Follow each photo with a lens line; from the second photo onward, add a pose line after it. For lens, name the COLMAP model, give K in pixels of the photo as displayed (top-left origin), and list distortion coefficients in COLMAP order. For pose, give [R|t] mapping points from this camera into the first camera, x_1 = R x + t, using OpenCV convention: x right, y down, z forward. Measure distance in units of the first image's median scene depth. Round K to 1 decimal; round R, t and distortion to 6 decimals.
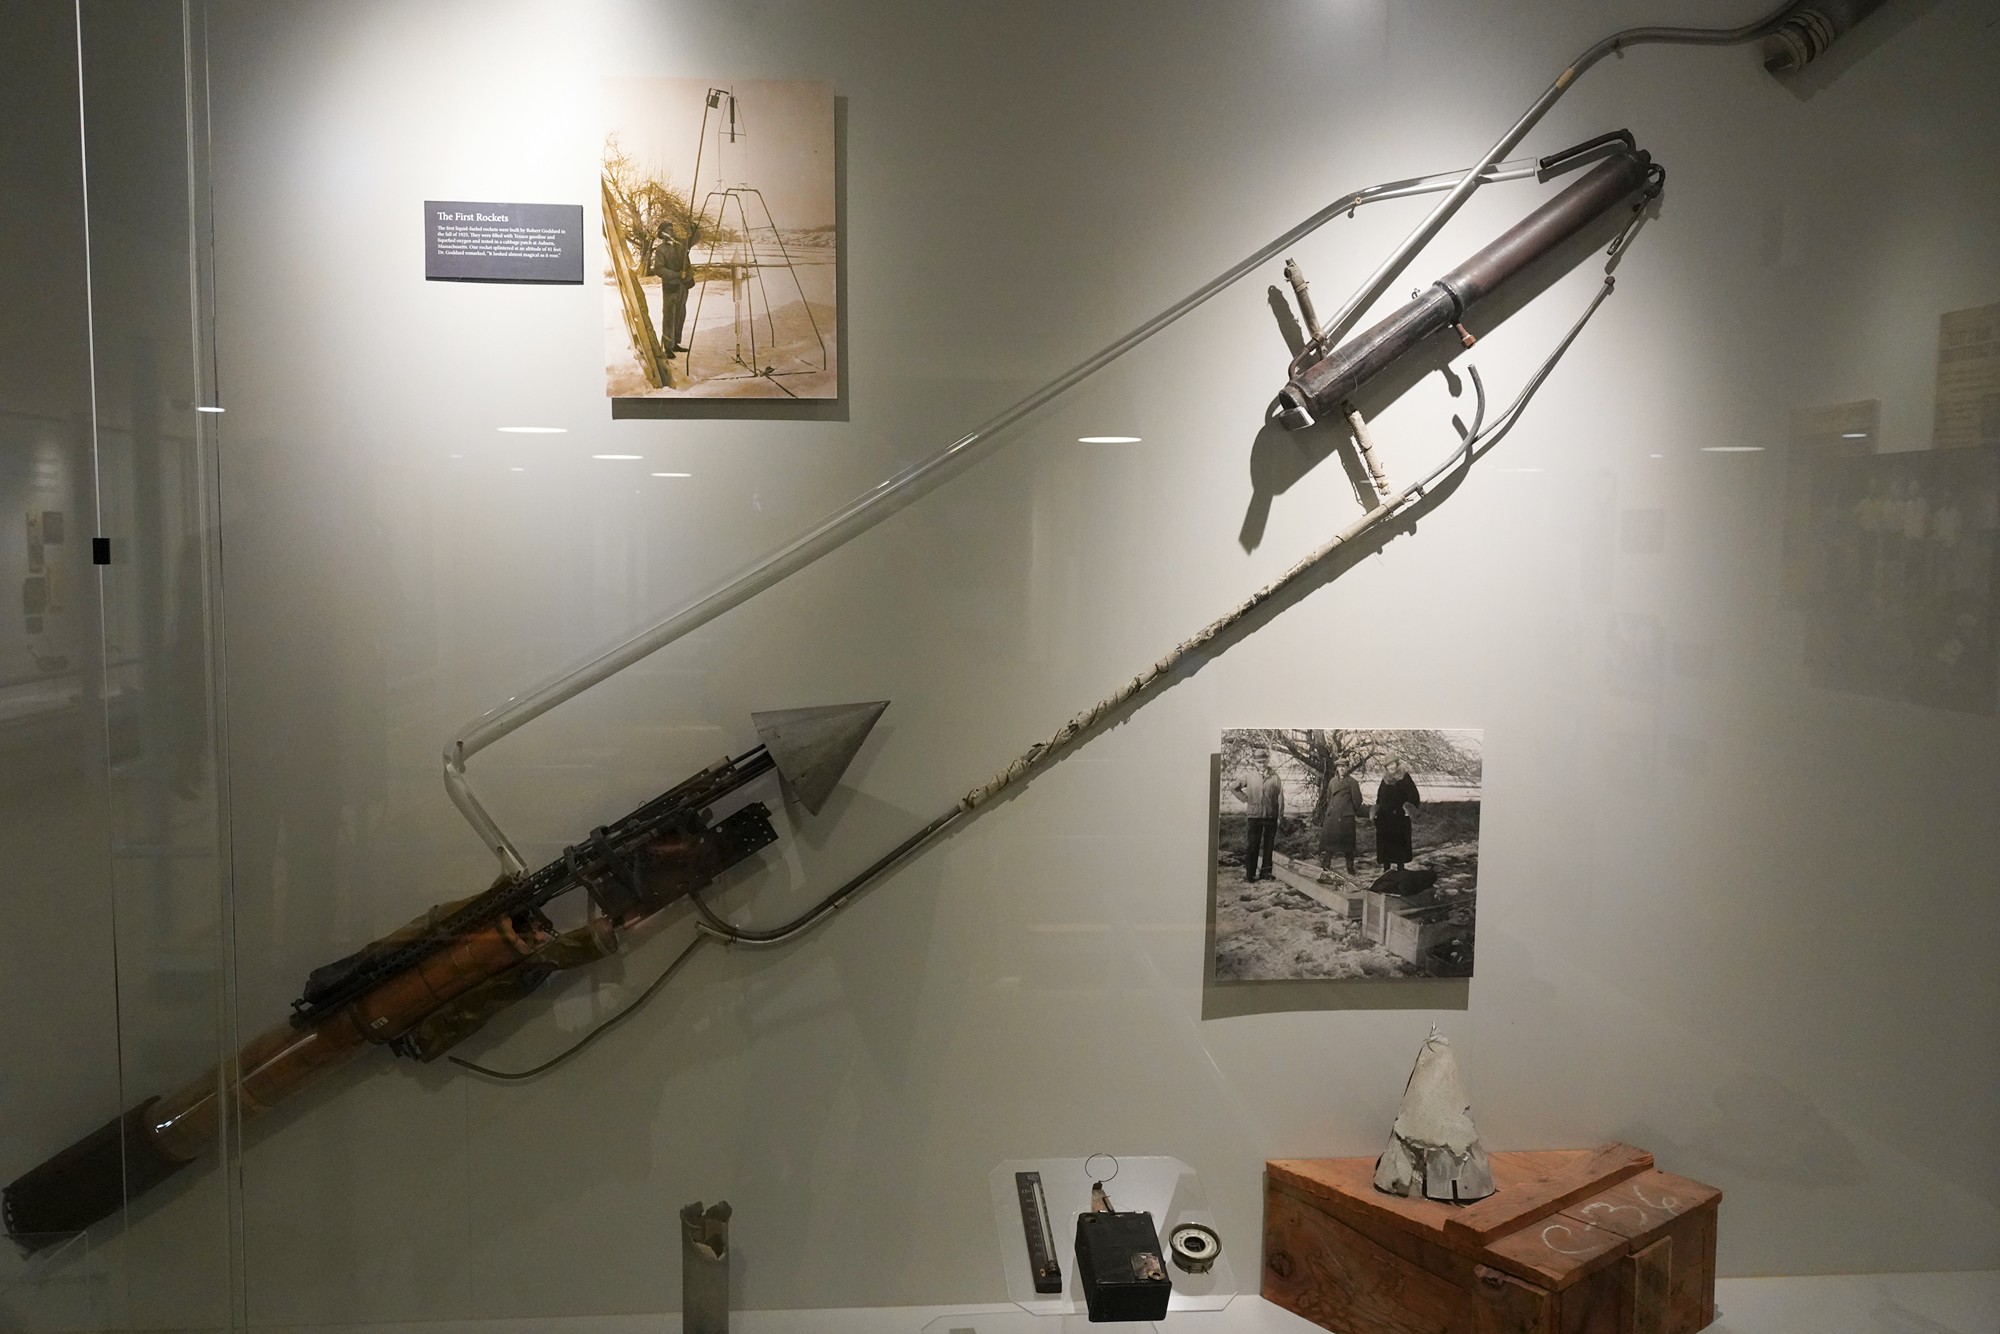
lens RADIAL K [[1557.7, 0, 1000.0], [0, 1557.7, 667.0], [0, 0, 1]] dist [-0.020442, 0.013744]
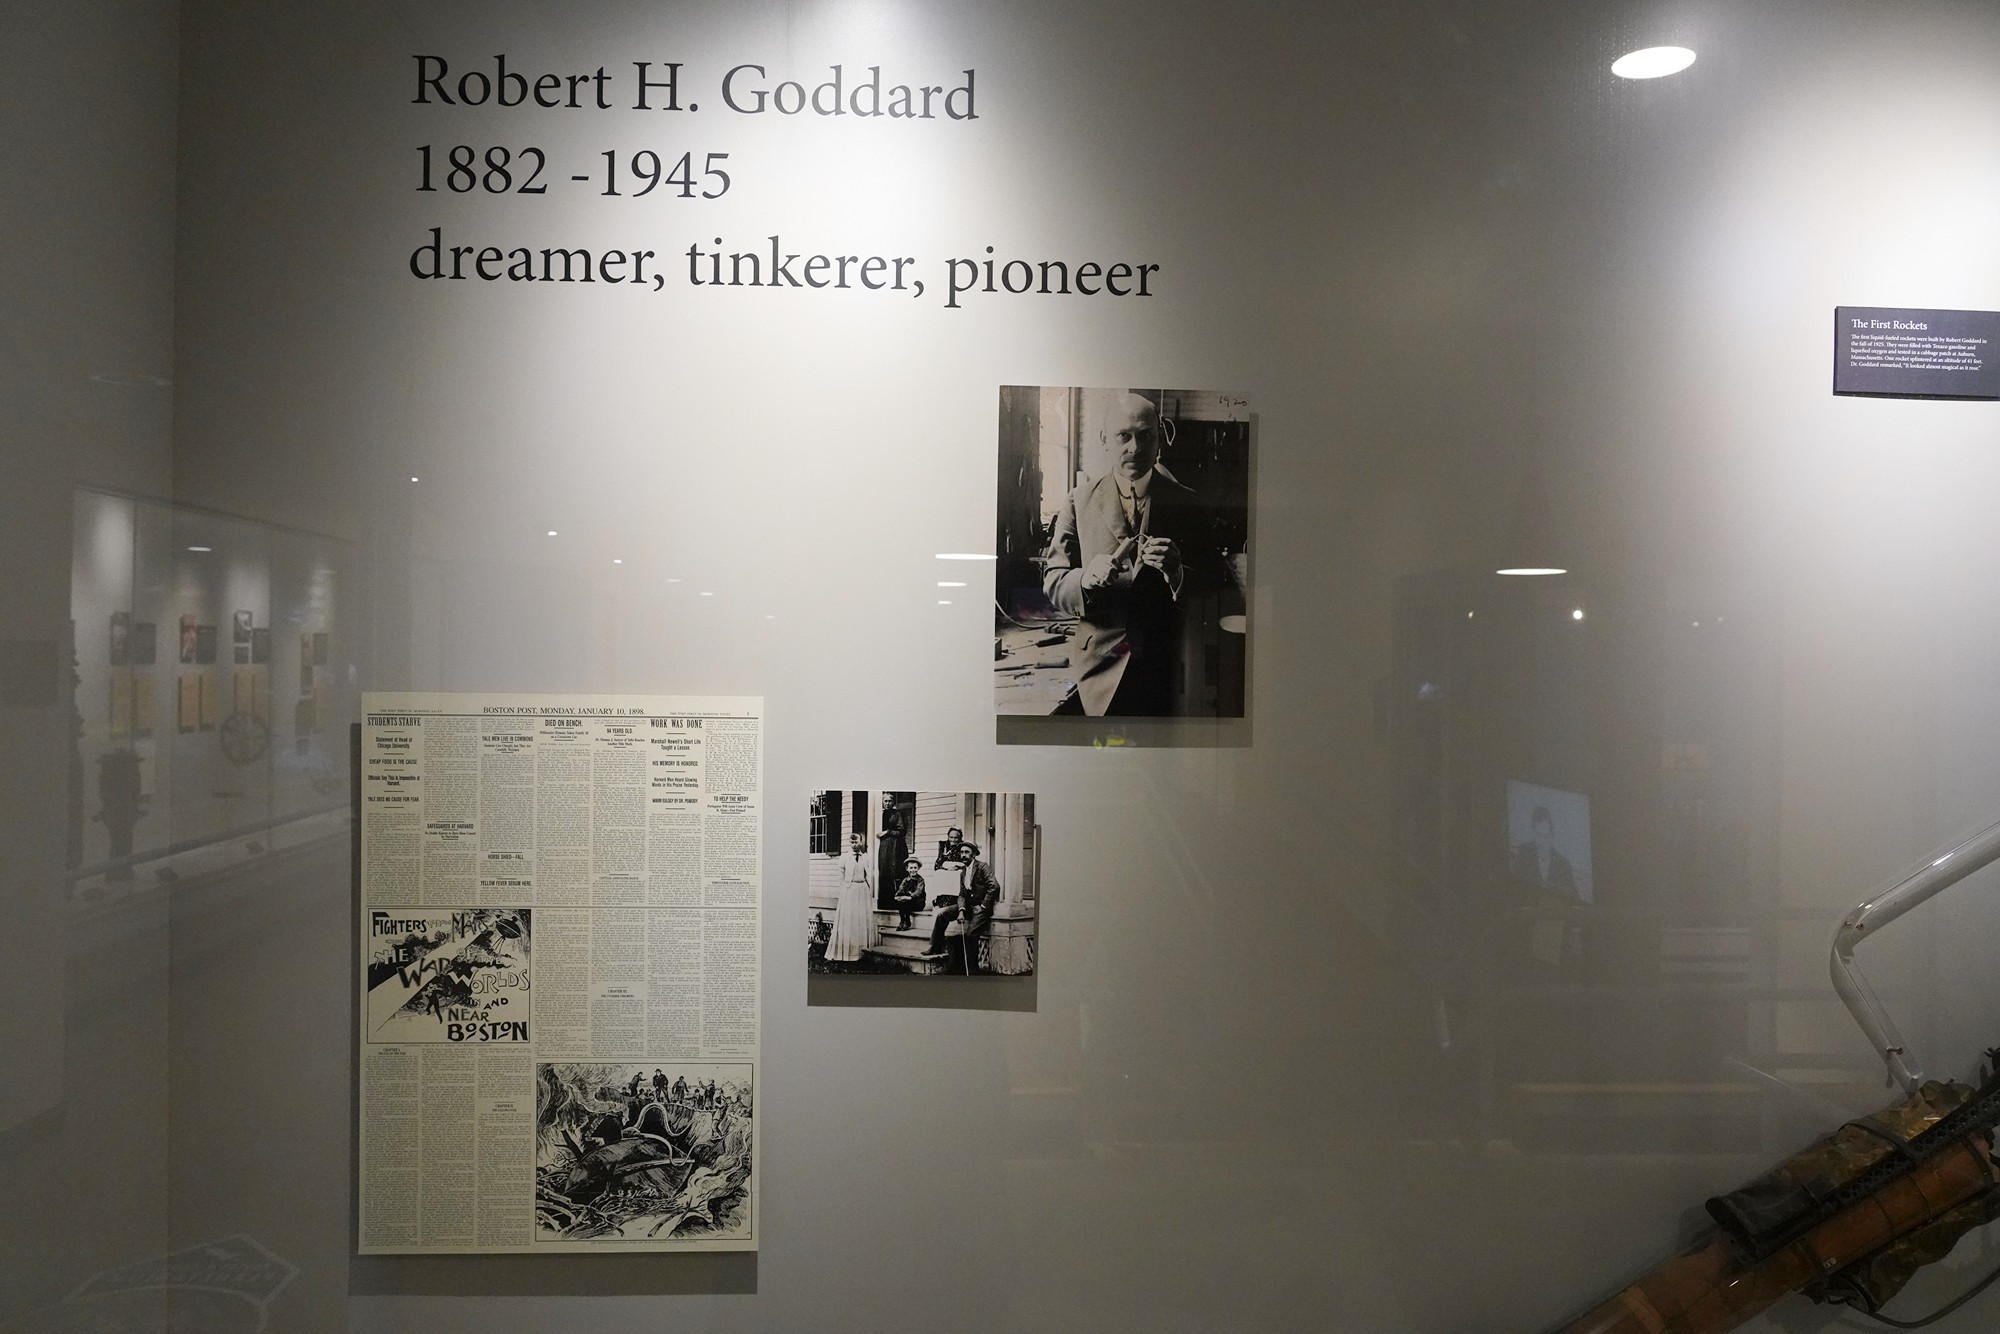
lens RADIAL K [[1557.7, 0, 1000.0], [0, 1557.7, 667.0], [0, 0, 1]] dist [-0.020442, 0.013744]
pose [[0.998924, 0.006703, -0.045896, -0.801081], [-0.010327, 0.996805, -0.079206, -0.021157], [0.045218, 0.079594, 0.995801, 0.116550]]
